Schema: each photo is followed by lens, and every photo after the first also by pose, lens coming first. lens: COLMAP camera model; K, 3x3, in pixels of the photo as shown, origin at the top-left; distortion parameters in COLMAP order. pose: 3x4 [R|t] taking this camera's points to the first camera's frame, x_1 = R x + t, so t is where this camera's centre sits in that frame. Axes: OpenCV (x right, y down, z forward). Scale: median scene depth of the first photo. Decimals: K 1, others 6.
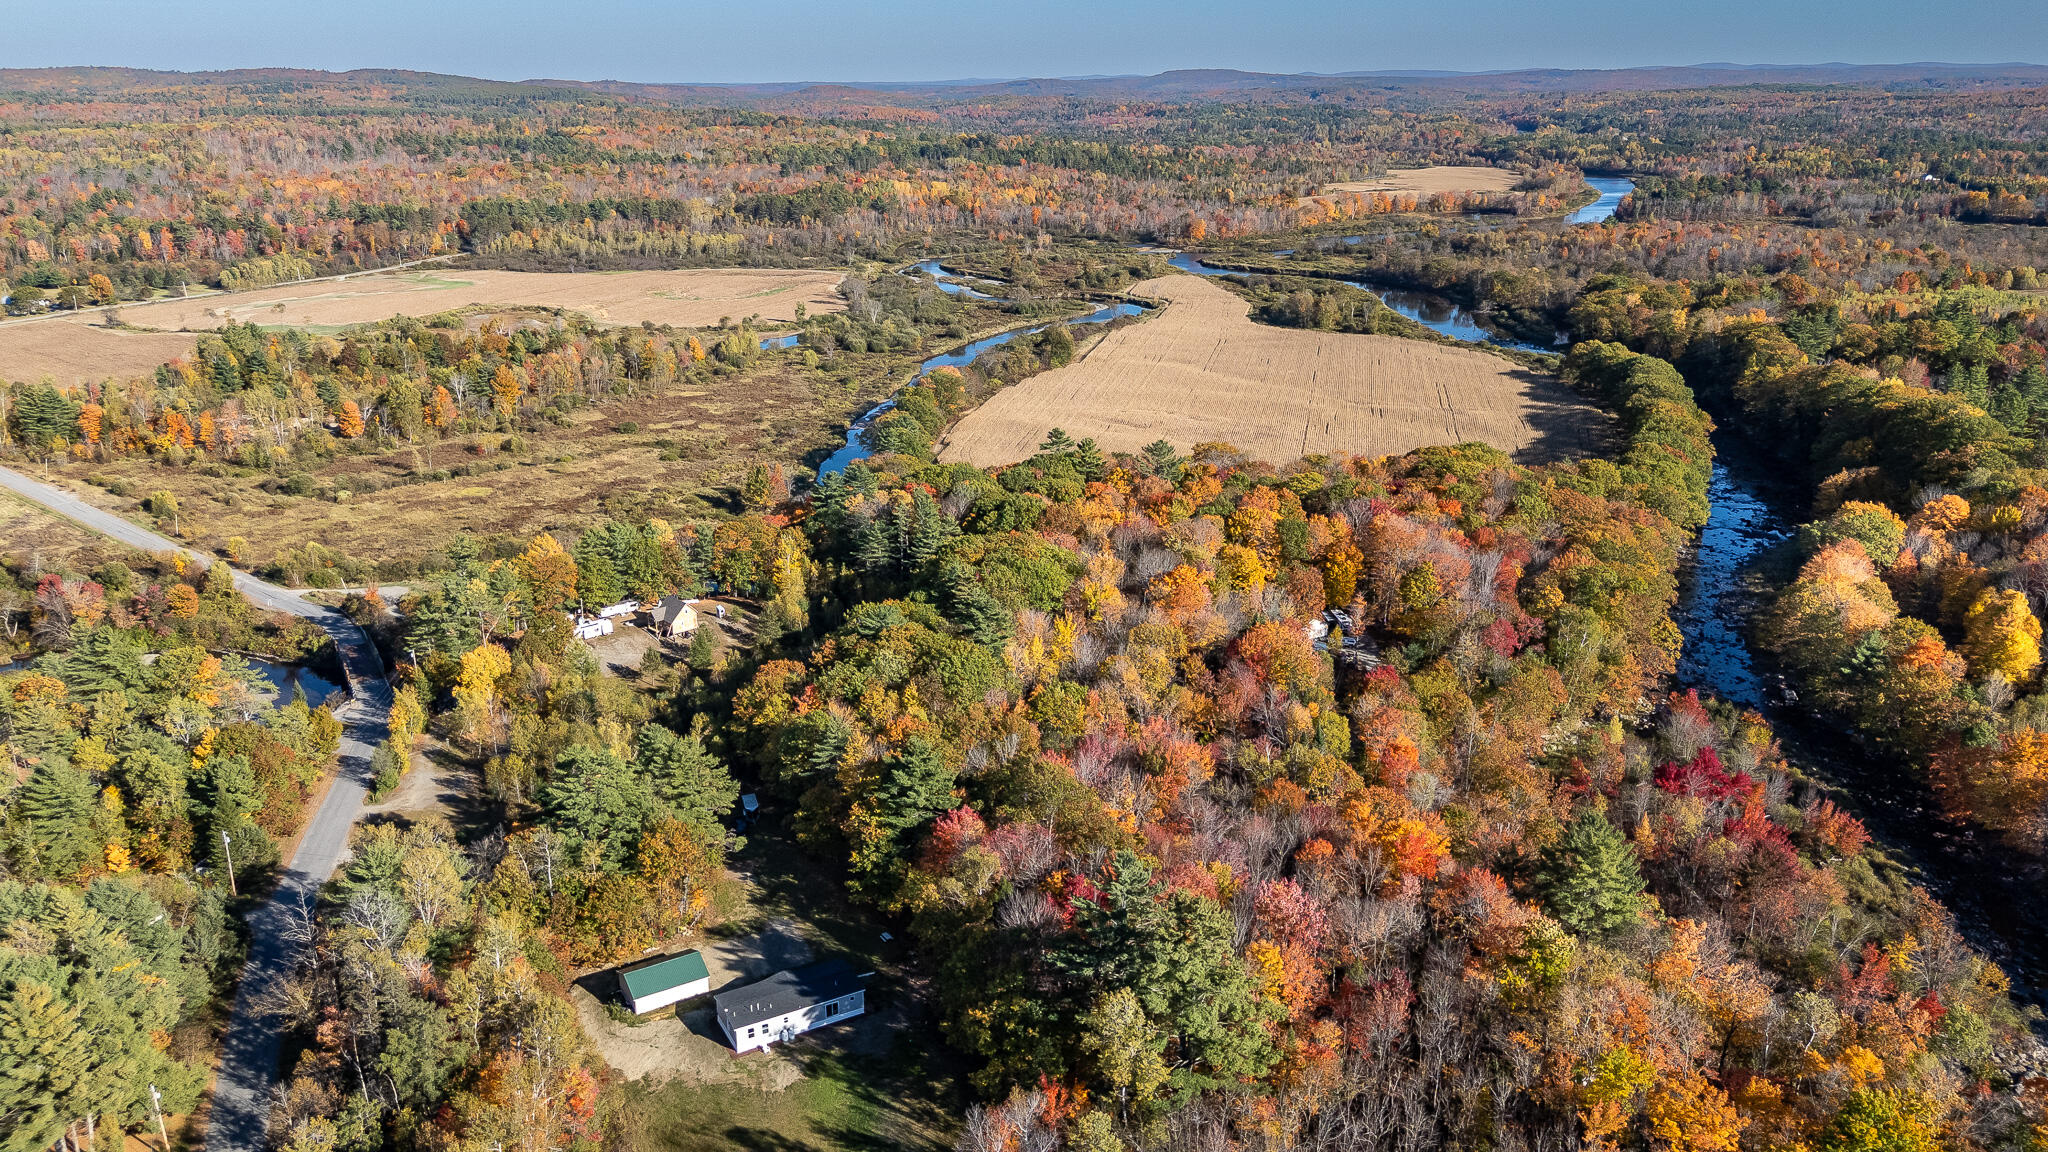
lens RADIAL K [[1524.6, 0, 1027.9], [0, 1524.6, 581.1], [0, 0, 1]] dist [0.075645, -0.158773]
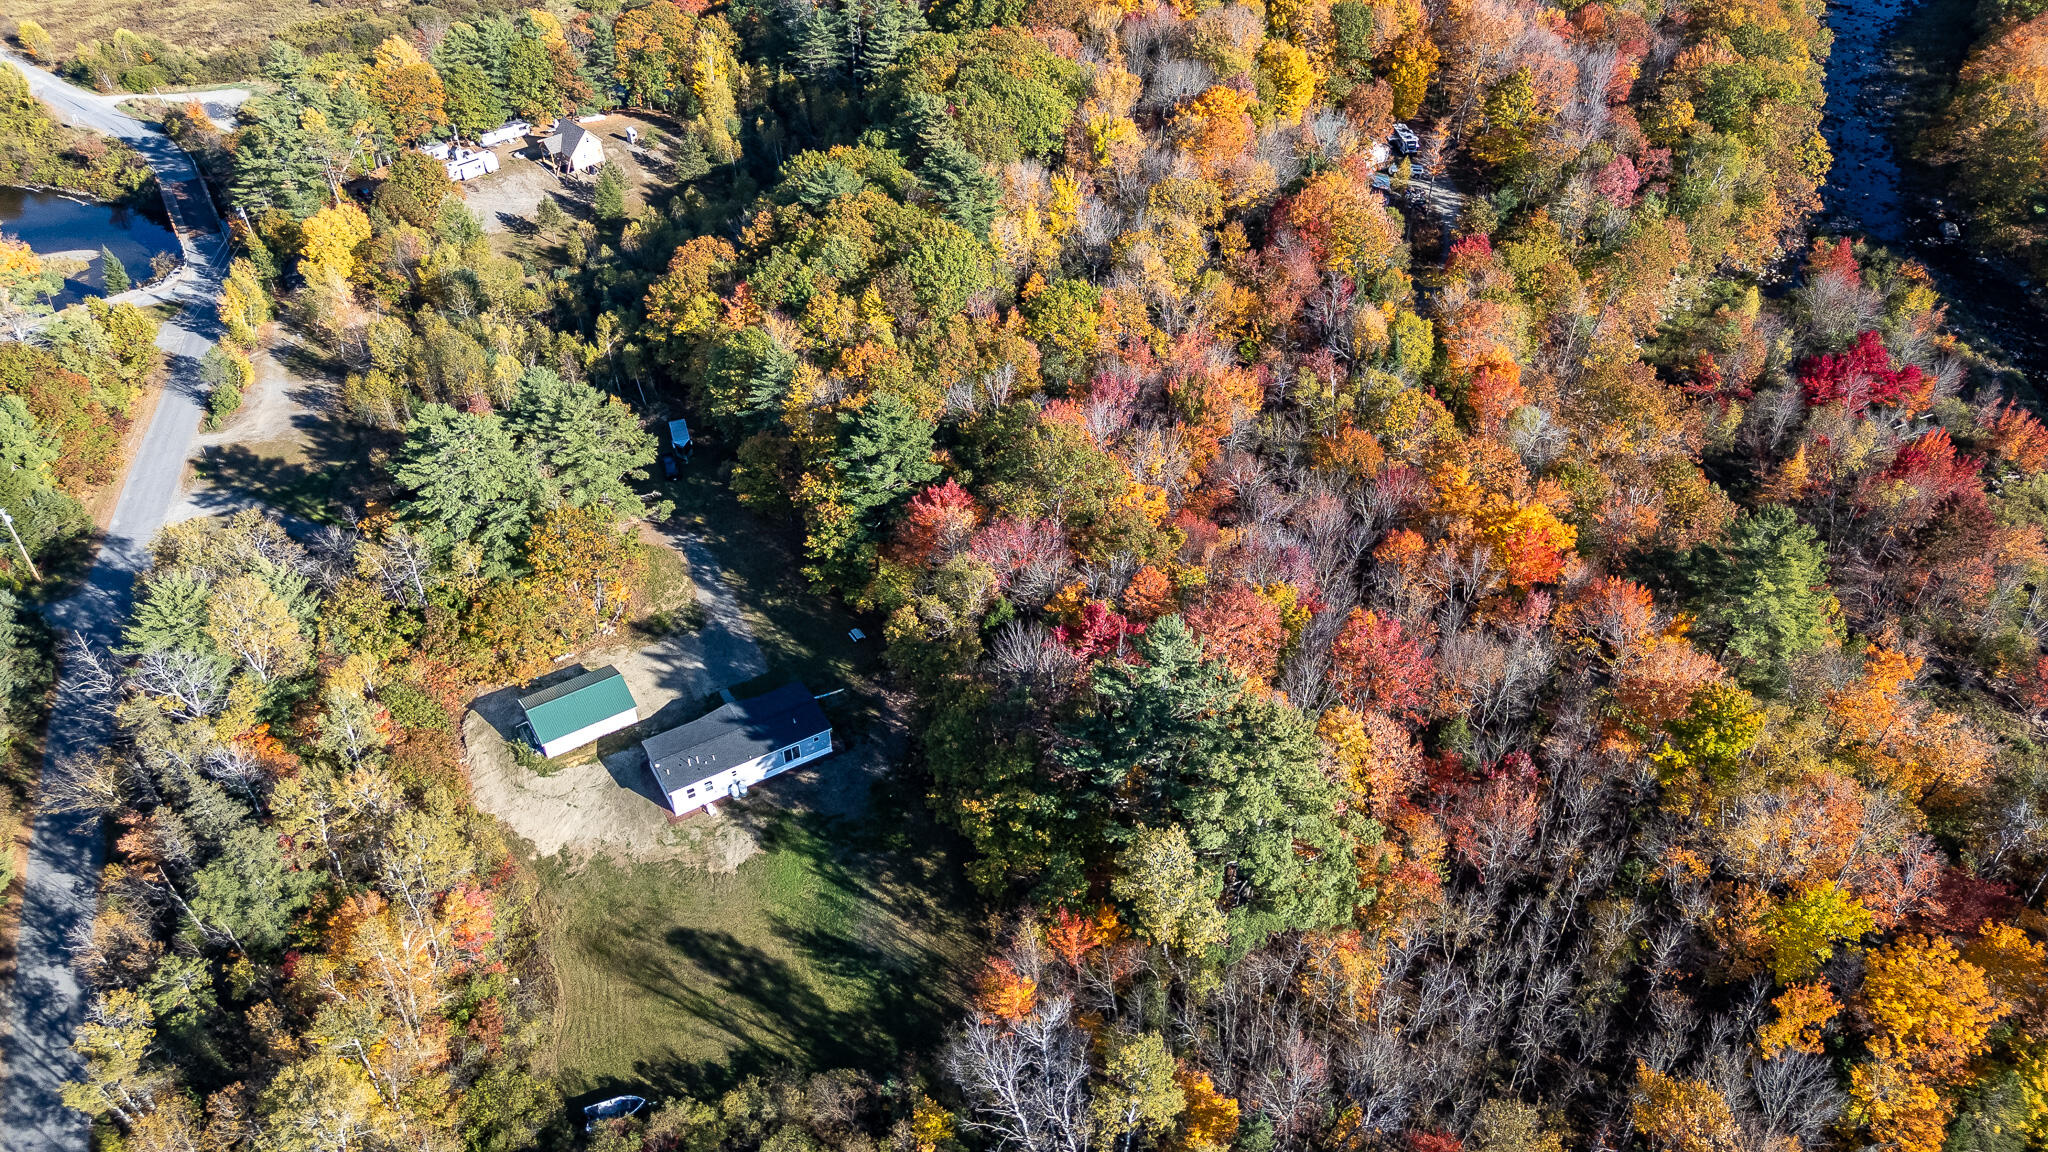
lens RADIAL K [[1505.9, 0, 1024.0], [0, 1505.9, 576.0], [0, 0, 1]] dist [0.063768, -0.067493]
pose [[0.999801, -0.018155, 0.008254, -0.007636], [0.013817, 0.929039, 0.369724, -0.073487], [-0.014380, -0.369537, 0.929105, 0.220287]]
